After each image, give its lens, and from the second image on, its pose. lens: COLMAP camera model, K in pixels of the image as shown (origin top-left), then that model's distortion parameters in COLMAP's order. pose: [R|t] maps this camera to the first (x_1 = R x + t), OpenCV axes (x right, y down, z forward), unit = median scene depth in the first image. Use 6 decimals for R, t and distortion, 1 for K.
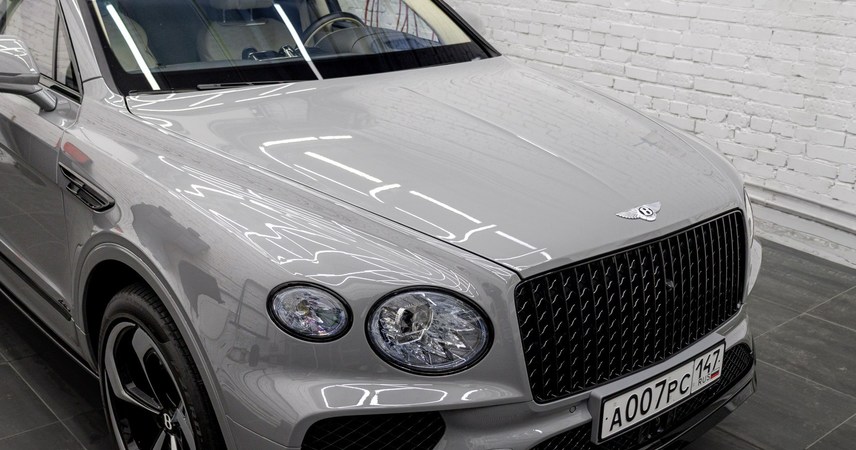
lens RADIAL K [[909.0, 0, 452.1], [0, 909.0, 244.7], [0, 0, 1]] dist [-0.004996, 0.002795]
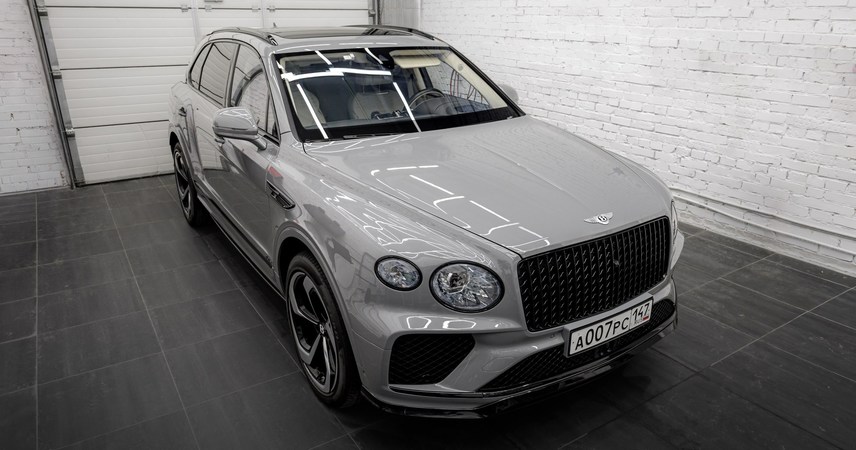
lens RADIAL K [[562.6, 0, 428.0], [0, 562.6, 225.0], [0, 0, 1]] dist [0.005440, 0.001059]
pose [[0.989816, 0.027570, -0.139659, 0.041762], [-0.025700, 0.999554, 0.015177, -0.031694], [0.140015, -0.011433, 0.990083, -0.056075]]
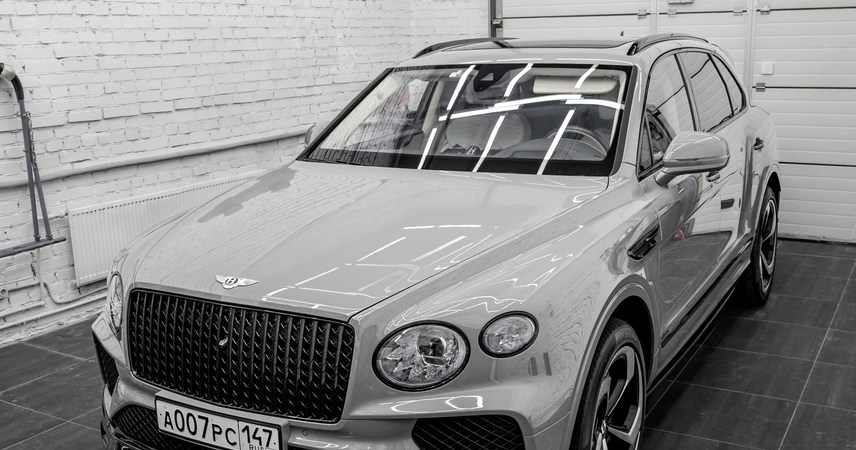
lens RADIAL K [[874.1, 0, 426.5], [0, 874.1, 184.6], [0, 0, 1]] dist [0.009772, -0.005283]
pose [[0.327720, 0.132183, -0.935483, 1.388933], [-0.285723, 0.957665, 0.035223, -0.277733], [0.900535, 0.255746, 0.351613, 0.765535]]
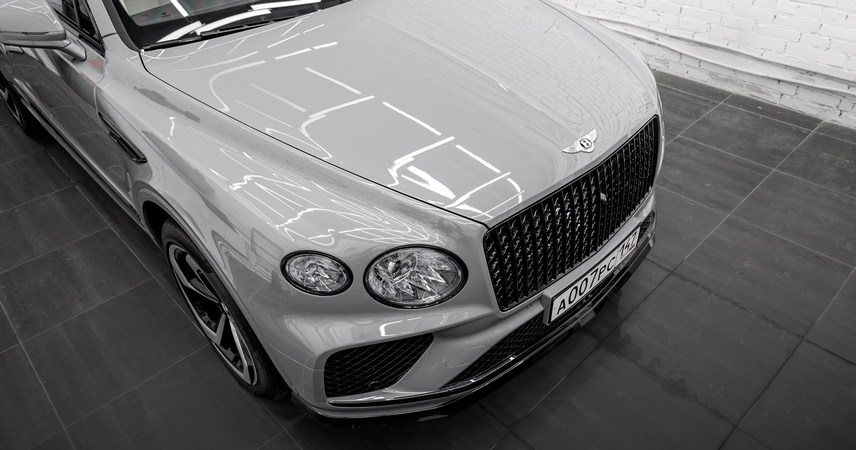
lens RADIAL K [[574.1, 0, 428.0], [0, 574.1, 225.0], [0, 0, 1]] dist [0.006415, 0.001789]
pose [[0.997266, -0.073816, -0.003282, -0.000680], [0.070956, 0.944337, 0.321236, -0.189798], [-0.020613, -0.320591, 0.946993, 0.244169]]
